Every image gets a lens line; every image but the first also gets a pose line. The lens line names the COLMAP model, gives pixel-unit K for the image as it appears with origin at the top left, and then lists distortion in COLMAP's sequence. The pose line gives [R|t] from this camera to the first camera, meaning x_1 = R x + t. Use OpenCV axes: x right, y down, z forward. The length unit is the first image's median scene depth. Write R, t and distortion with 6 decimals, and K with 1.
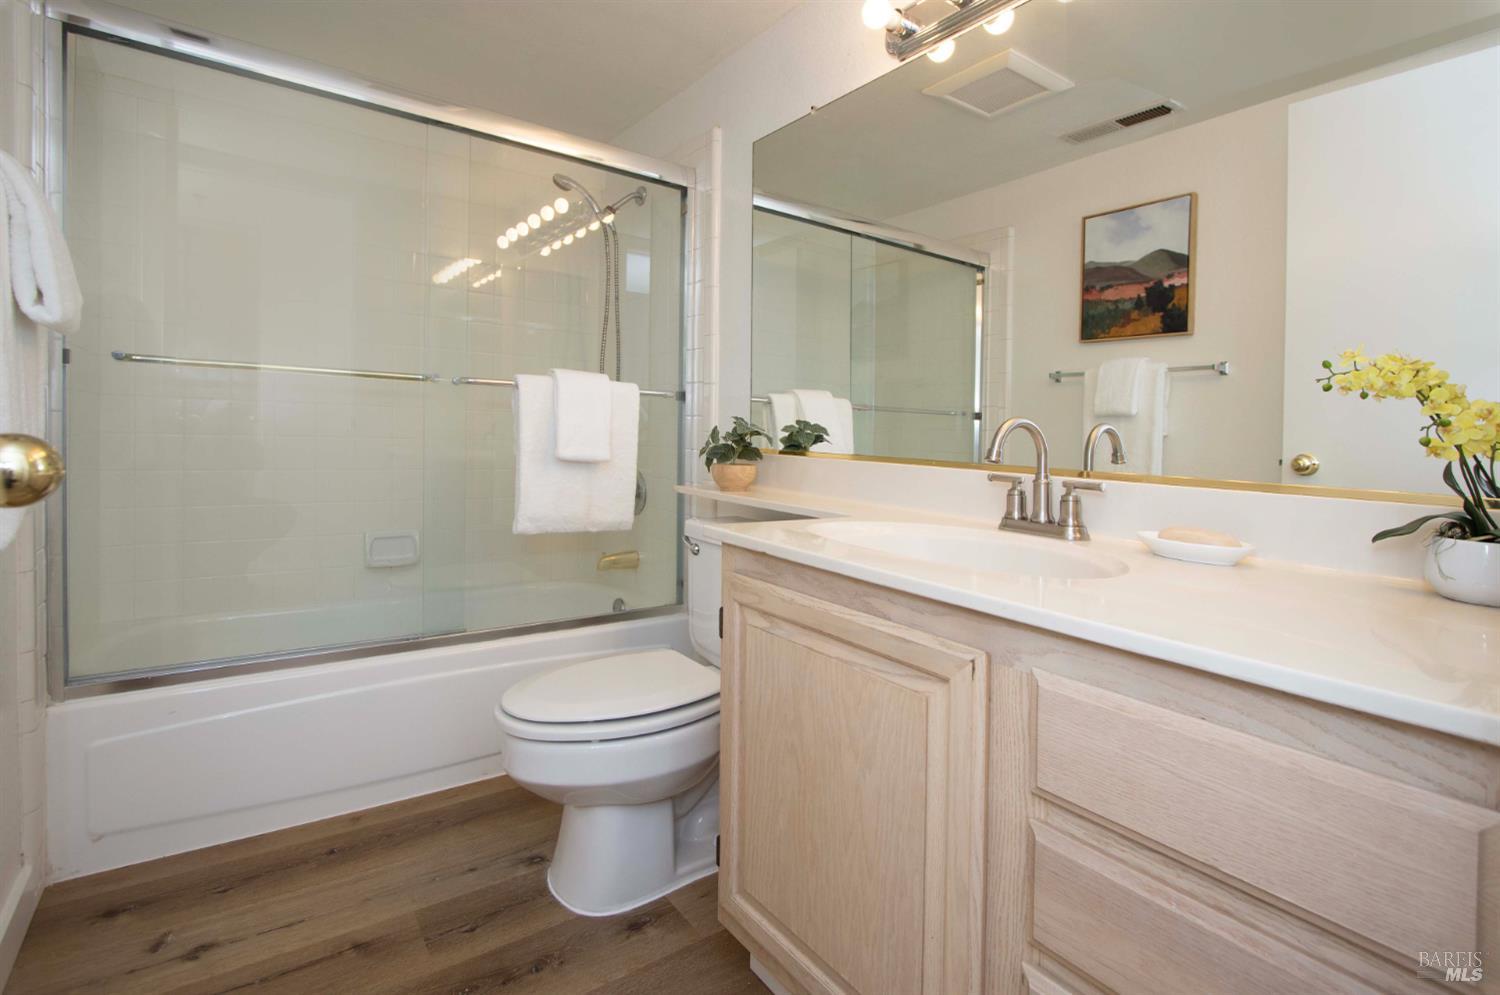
lens RADIAL K [[686.1, 0, 750.0], [0, 686.1, 497.5], [0, 0, 1]] dist [-0.071460, 0.000034]
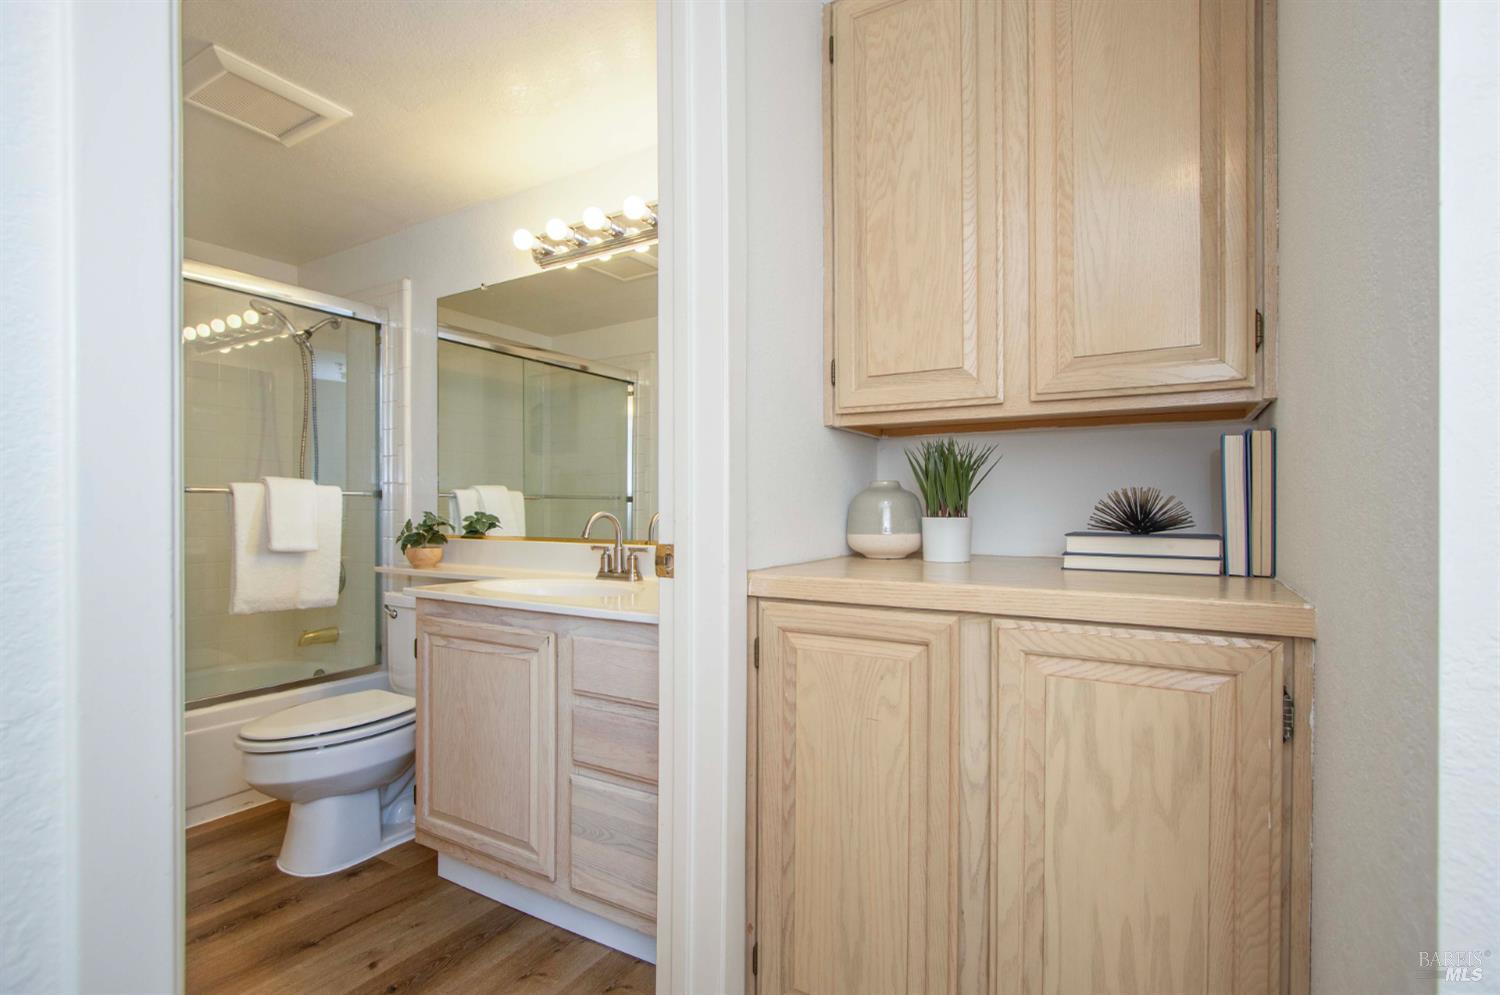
lens RADIAL K [[716.5, 0, 714.0], [0, 716.5, 468.8], [0, 0, 1]] dist [-0.001328, -0.000267]
pose [[0.936162, -0.015452, 0.351230, 0.016069], [0.066422, 0.988815, -0.133540, 0.022196], [-0.345238, 0.148345, 0.926717, -0.489837]]
